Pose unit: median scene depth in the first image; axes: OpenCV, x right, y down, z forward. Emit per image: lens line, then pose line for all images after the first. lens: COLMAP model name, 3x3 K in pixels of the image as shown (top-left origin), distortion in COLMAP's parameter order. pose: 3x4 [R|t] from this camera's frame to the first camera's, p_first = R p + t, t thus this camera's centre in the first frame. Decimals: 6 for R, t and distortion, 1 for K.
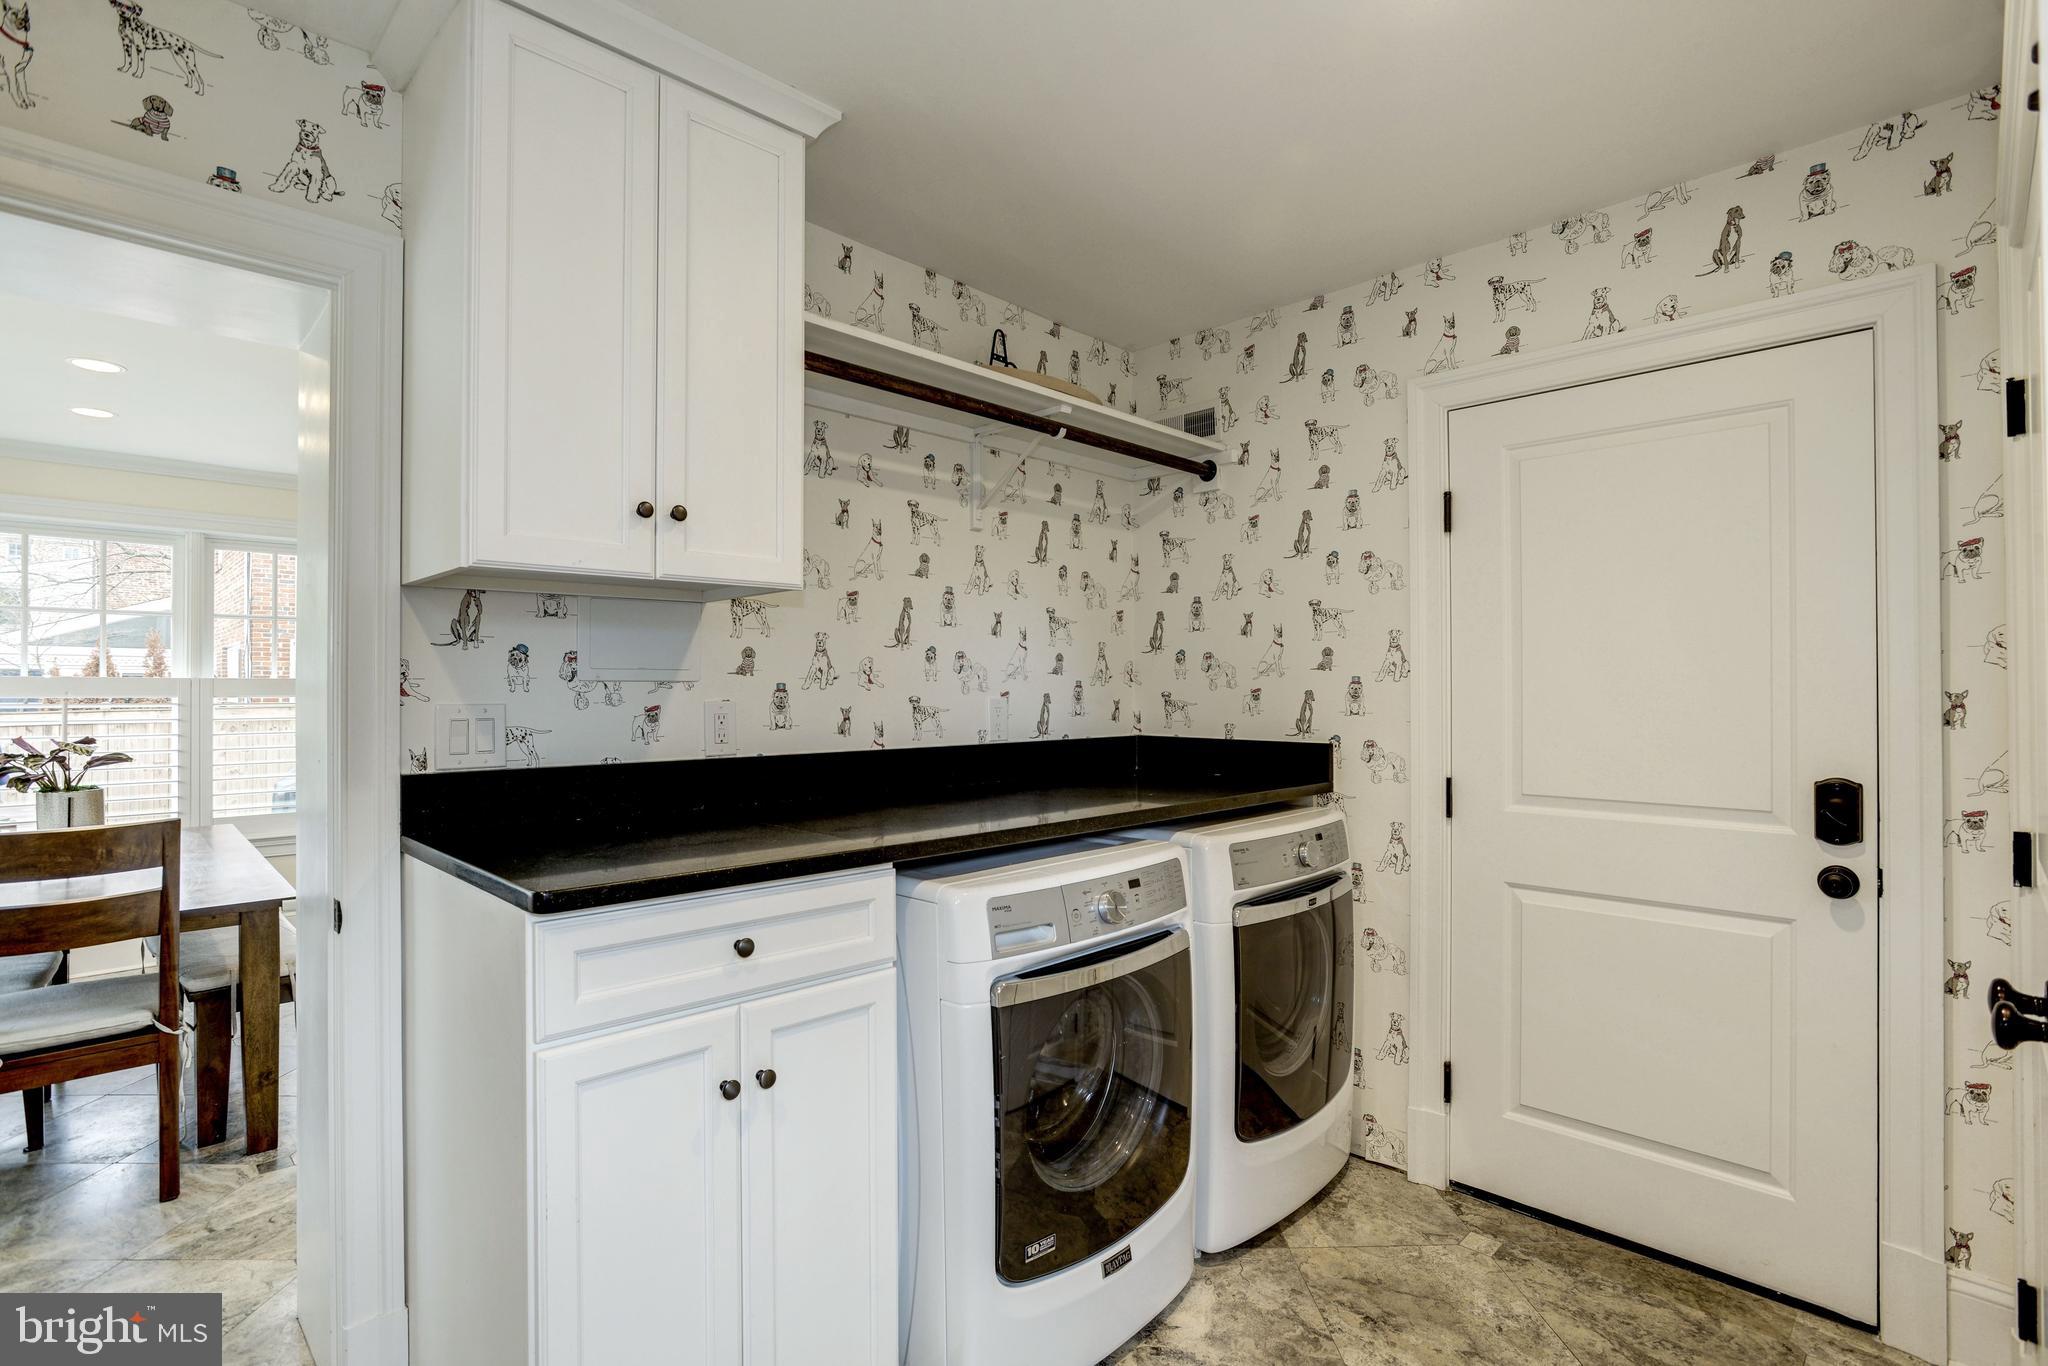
lens RADIAL K [[999.5, 0, 1018.7], [0, 999.5, 683.0], [0, 0, 1]] dist [-0.031661, 0.013967]
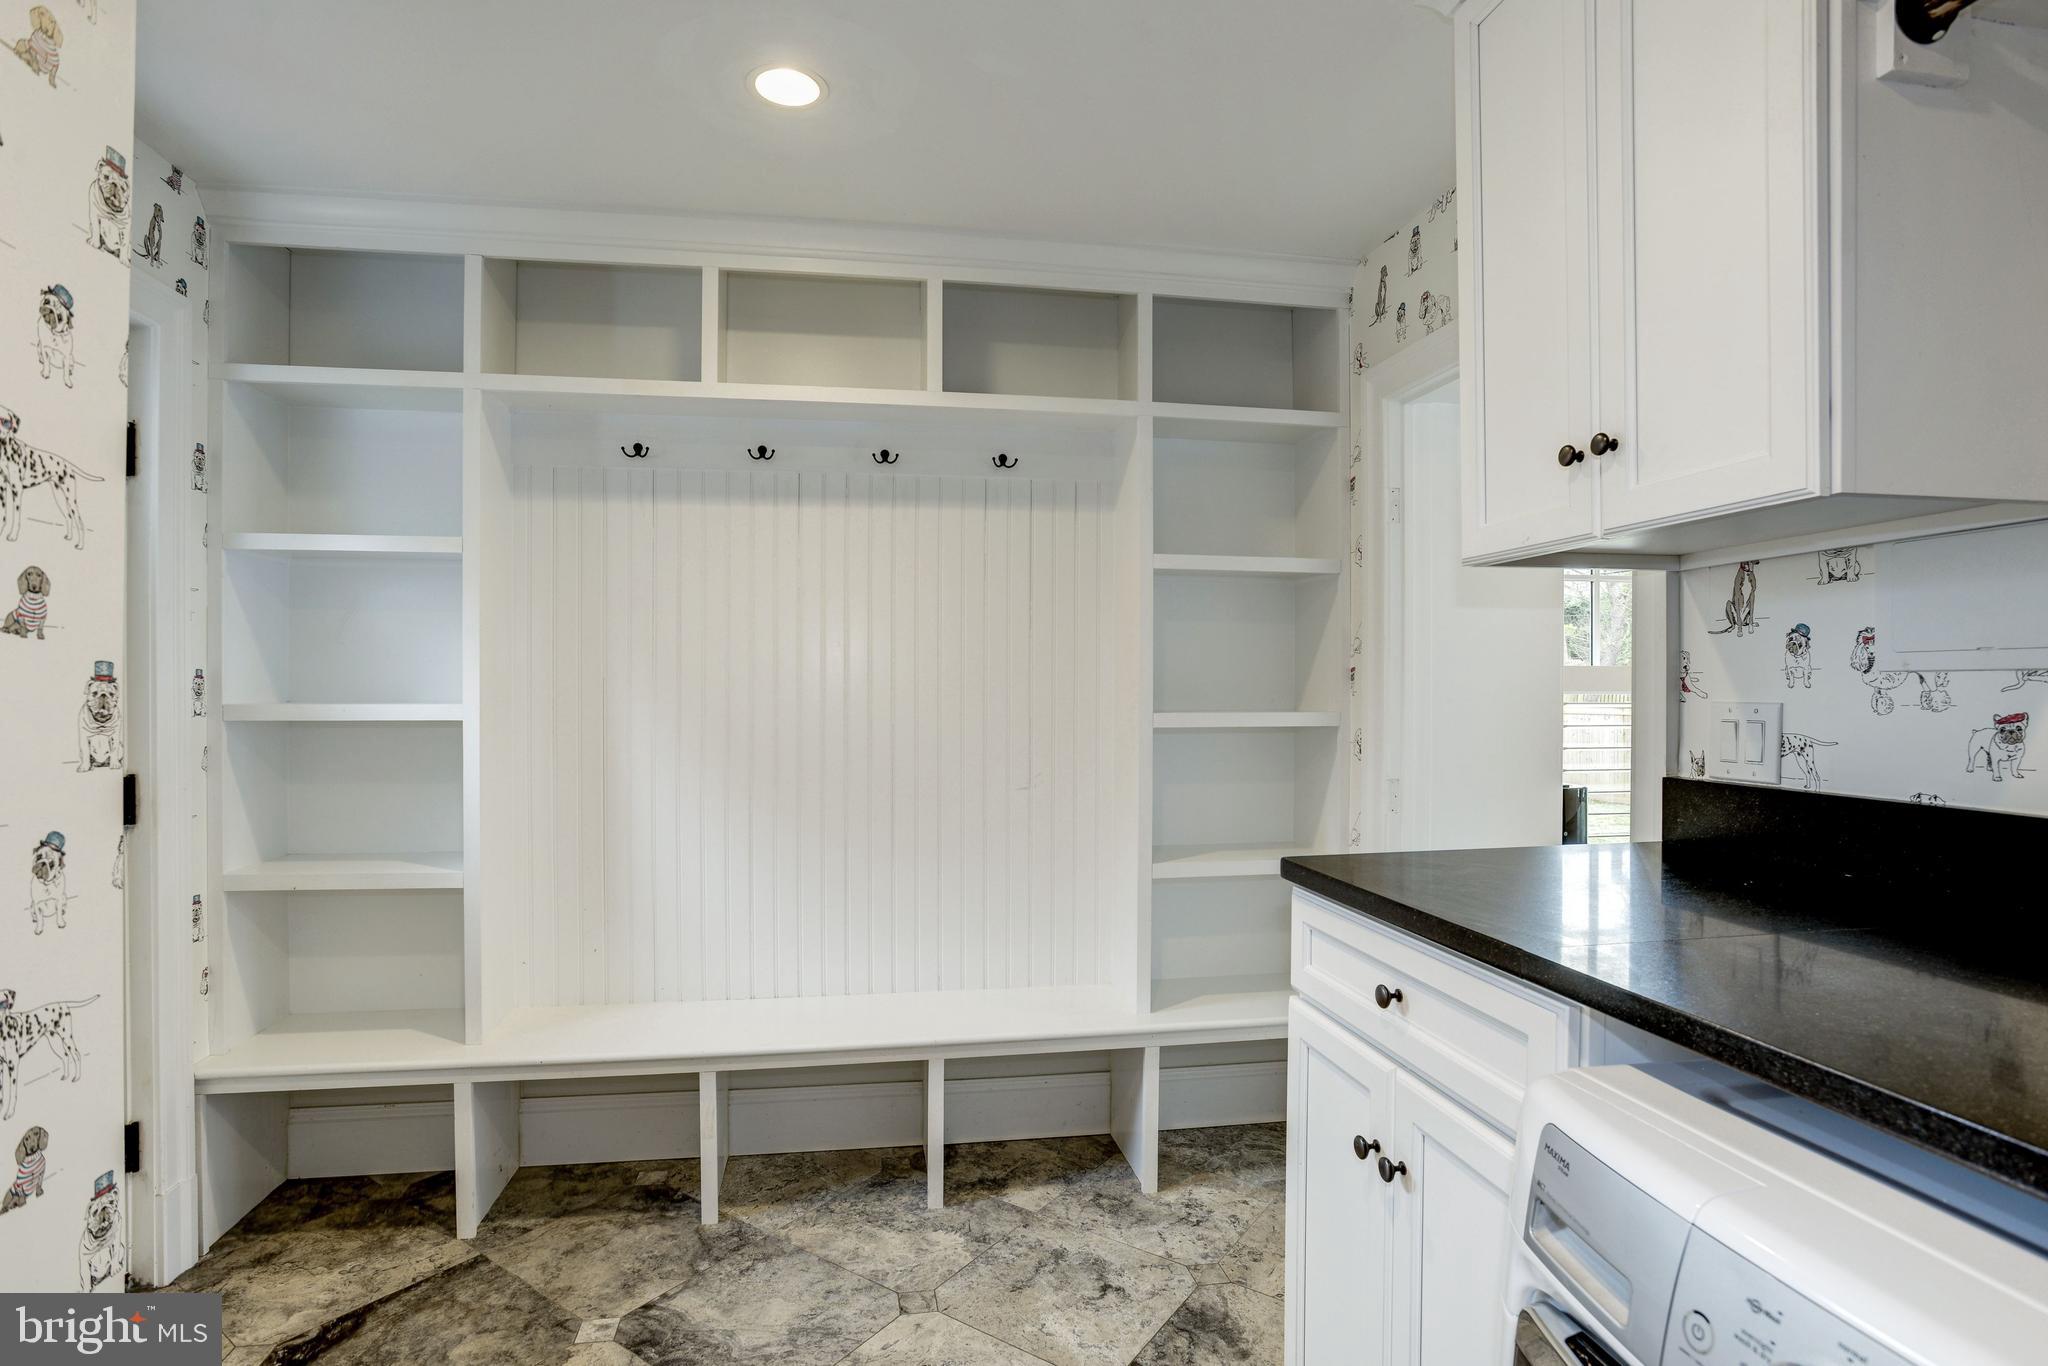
lens RADIAL K [[999.5, 0, 1014.1], [0, 999.5, 689.2], [0, 0, 1]] dist [-0.031661, 0.013967]
pose [[-0.570009, 0.001907, -0.821637, 0.438234], [0.004272, 0.999991, -0.000643, 0.007798], [0.821628, -0.003877, -0.570011, 0.924193]]
